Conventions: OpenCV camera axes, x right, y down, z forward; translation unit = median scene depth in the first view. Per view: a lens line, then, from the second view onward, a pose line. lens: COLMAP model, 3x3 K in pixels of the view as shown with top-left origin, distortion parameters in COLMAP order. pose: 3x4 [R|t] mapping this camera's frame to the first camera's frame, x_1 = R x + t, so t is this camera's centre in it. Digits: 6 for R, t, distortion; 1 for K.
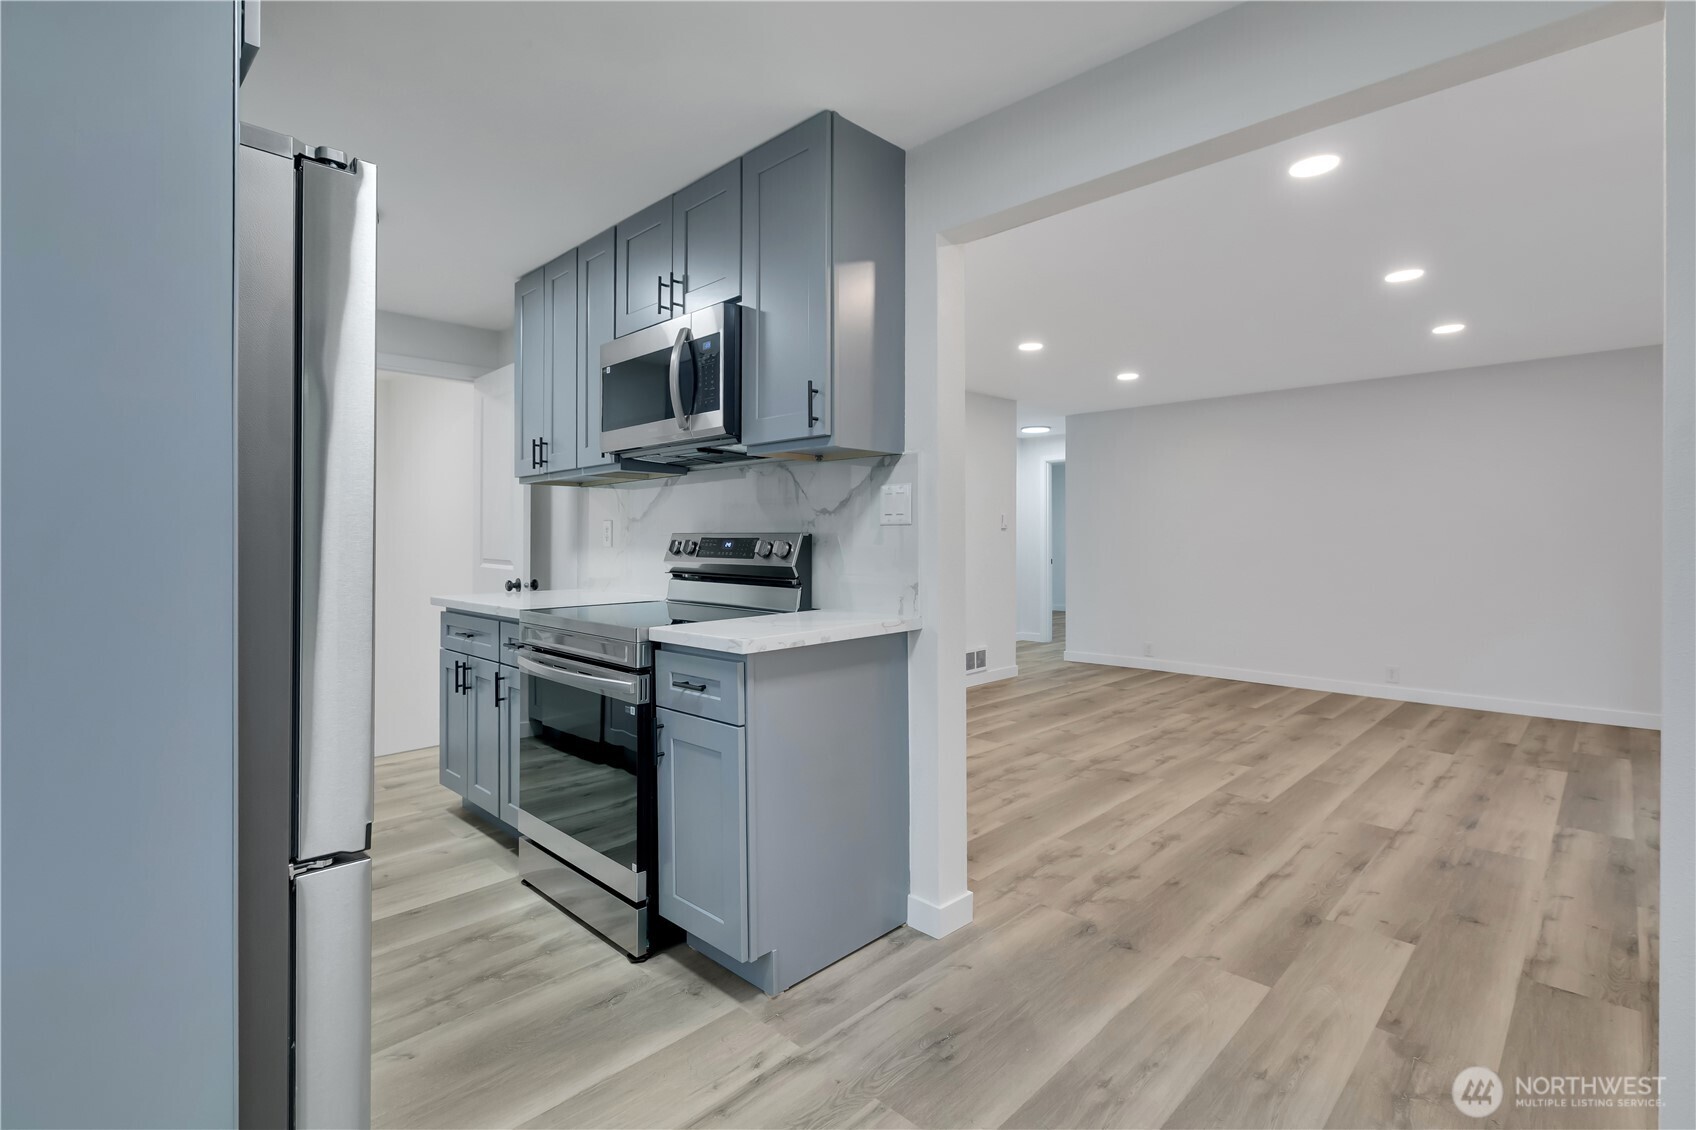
lens RADIAL K [[783.6, 0, 844.7], [0, 783.6, 536.2], [0, 0, 1]] dist [0.001176, -0.003620]
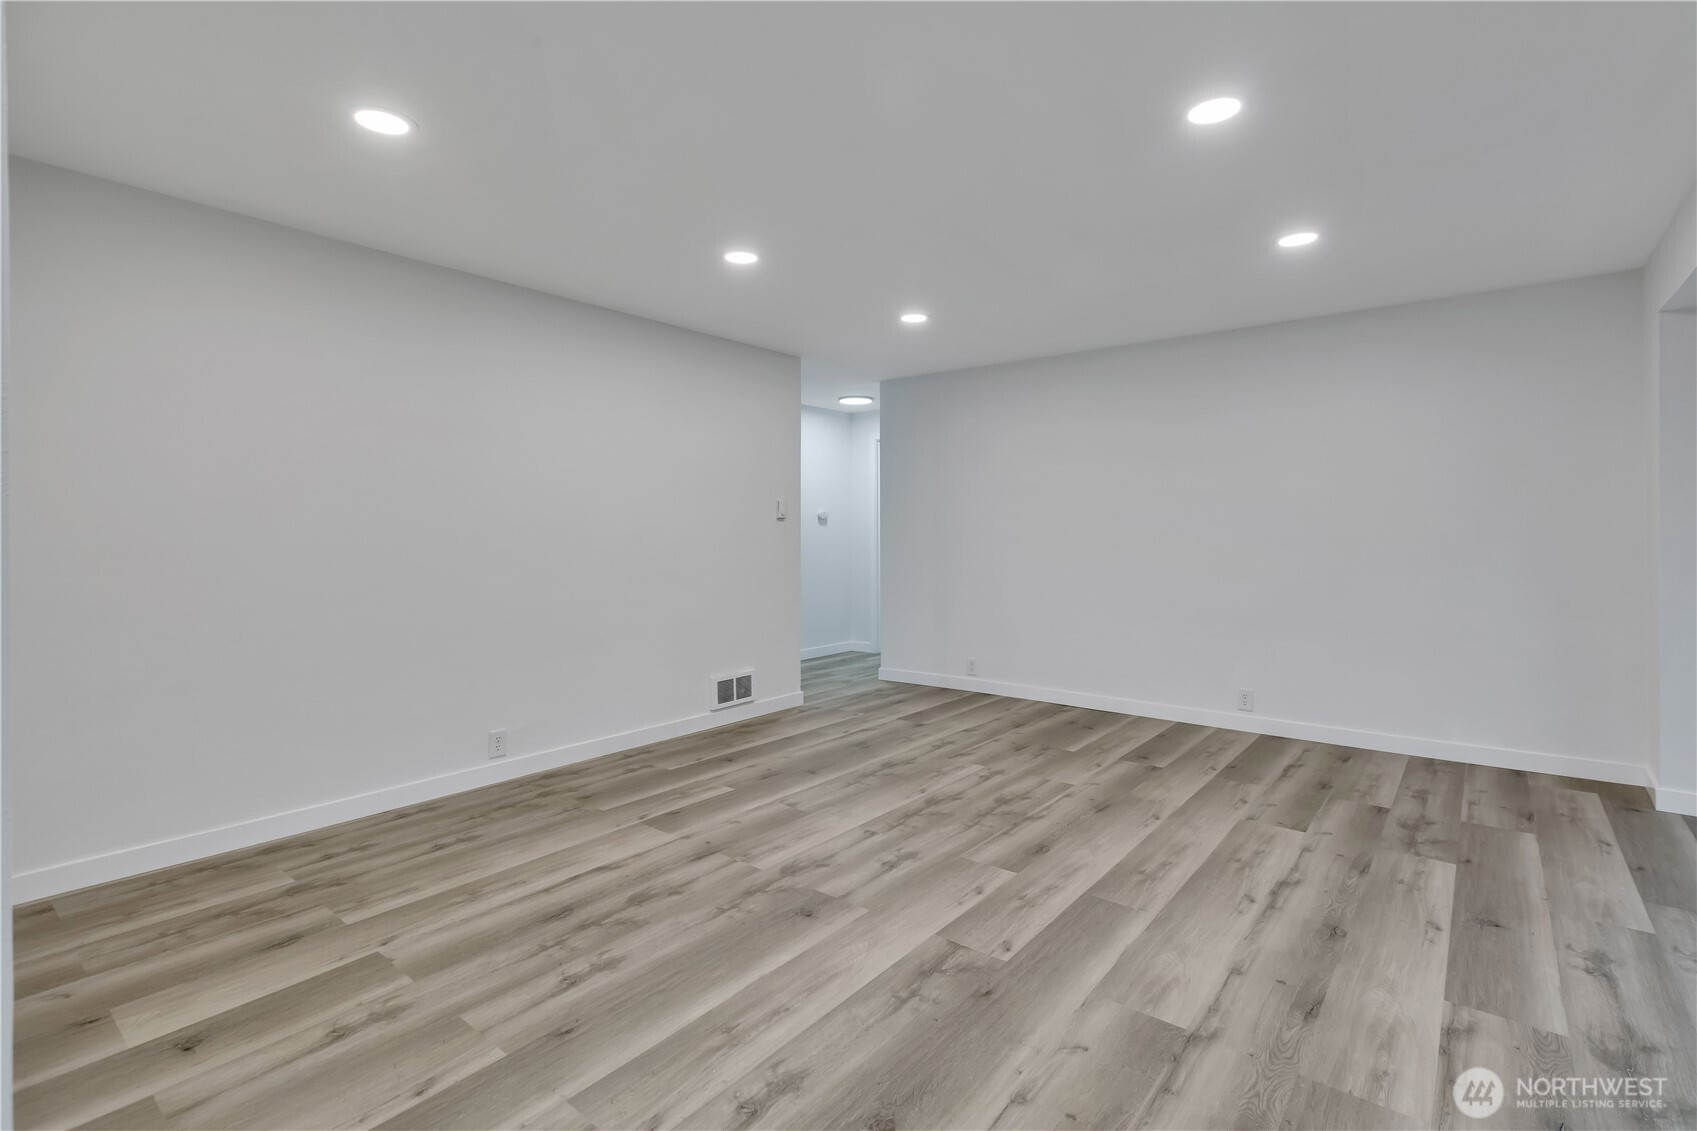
lens RADIAL K [[781.8, 0, 845.2], [0, 781.8, 532.1], [0, 0, 1]] dist [-0.000748, -0.000165]
pose [[0.995554, -0.002305, 0.094163, 0.294682], [0.001891, 0.999988, 0.004494, 0.001700], [-0.094172, -0.004296, 0.995547, 0.333453]]
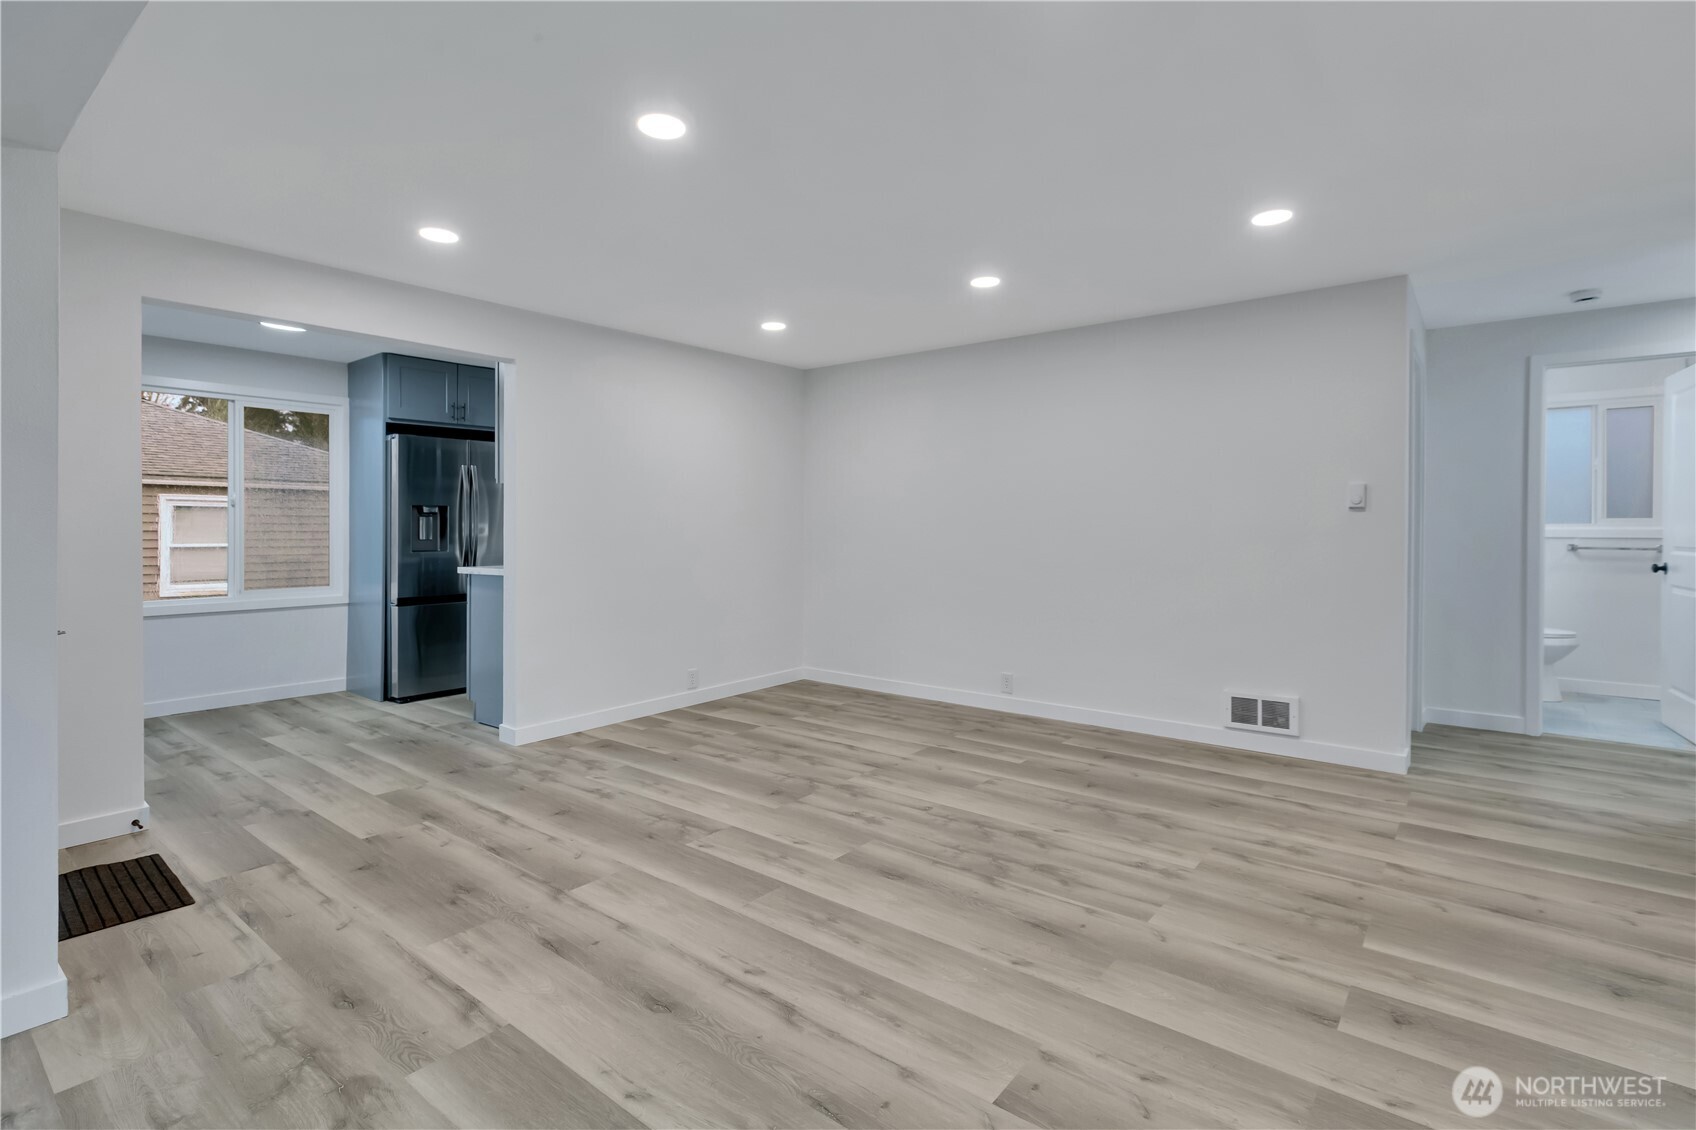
lens RADIAL K [[826.6, 0, 884.1], [0, 826.6, 527.8], [0, 0, 1]] dist [0.000338, 0.001443]
pose [[0.109087, 0.001600, -0.994031, 1.157722], [0.005969, 0.999980, 0.002265, 0.008798], [0.994014, -0.006180, 0.109075, 0.911191]]
